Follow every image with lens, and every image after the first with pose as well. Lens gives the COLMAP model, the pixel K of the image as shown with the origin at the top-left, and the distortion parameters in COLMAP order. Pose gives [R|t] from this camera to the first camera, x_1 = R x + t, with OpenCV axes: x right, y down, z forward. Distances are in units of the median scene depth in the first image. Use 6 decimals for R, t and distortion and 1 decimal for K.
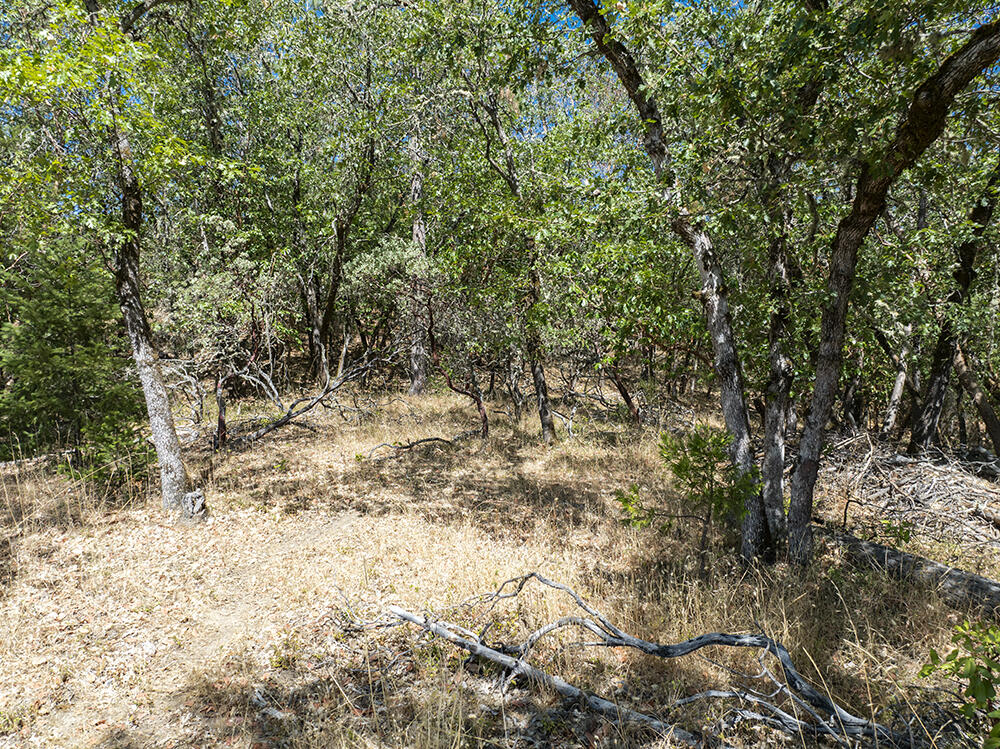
lens RADIAL K [[705.4, 0, 498.2], [0, 705.4, 375.5], [0, 0, 1]] dist [-0.051036, 0.024489]
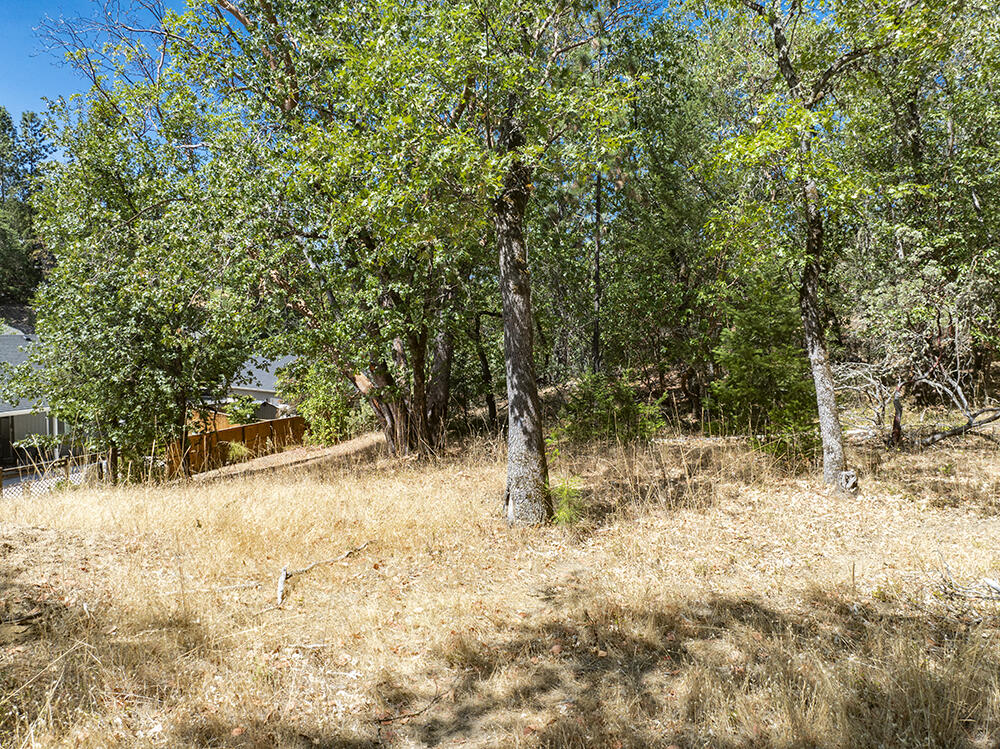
lens RADIAL K [[705.4, 0, 499.5], [0, 705.4, 376.0], [0, 0, 1]] dist [-0.051036, 0.024489]
pose [[0.594078, 0.053403, -0.802633, 0.106679], [-0.059637, 0.997972, 0.022259, 0.009399], [0.802194, 0.034643, 0.596058, -0.129543]]
